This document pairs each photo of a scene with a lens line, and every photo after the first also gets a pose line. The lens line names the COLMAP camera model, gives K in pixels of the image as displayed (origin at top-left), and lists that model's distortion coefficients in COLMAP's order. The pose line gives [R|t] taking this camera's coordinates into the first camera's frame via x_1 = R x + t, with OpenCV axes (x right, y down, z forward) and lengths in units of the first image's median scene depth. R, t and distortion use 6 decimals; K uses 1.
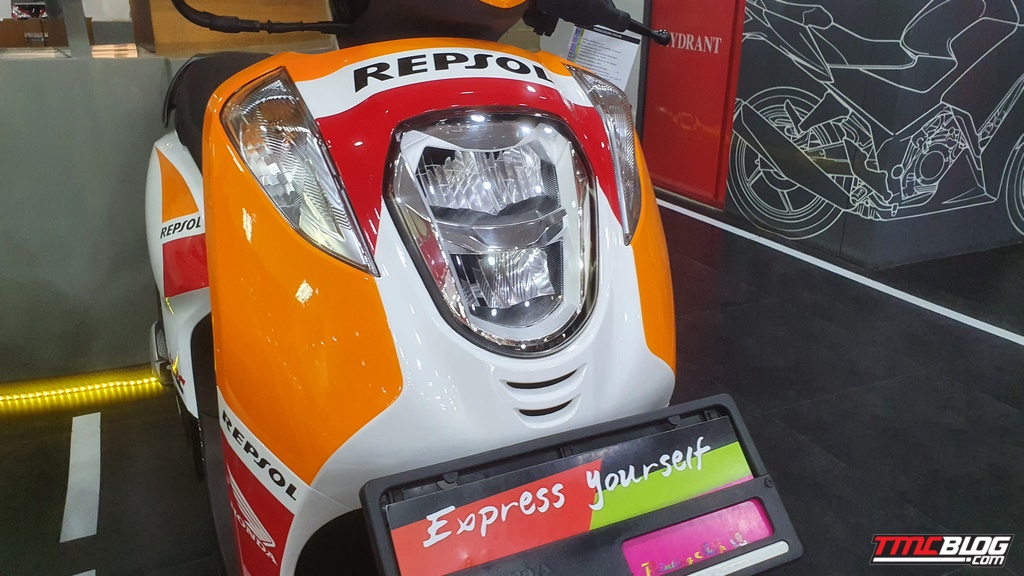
lens RADIAL K [[850.4, 0, 512.0], [0, 850.4, 288.0], [0, 0, 1]] dist [0.040772, 0.002312]
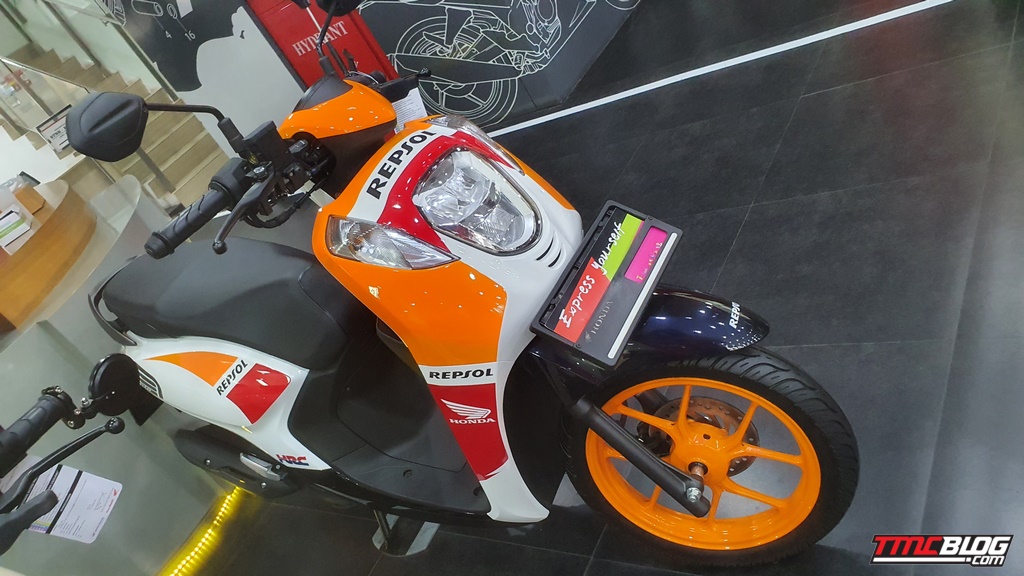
lens RADIAL K [[775.0, 0, 512.0], [0, 775.0, 288.0], [0, 0, 1]] dist [0.113685, -0.000180]
pose [[0.727571, -0.654143, 0.206731, -0.061537], [0.642039, 0.755437, 0.130770, -0.015260], [-0.241715, 0.037585, 0.969619, -0.104109]]
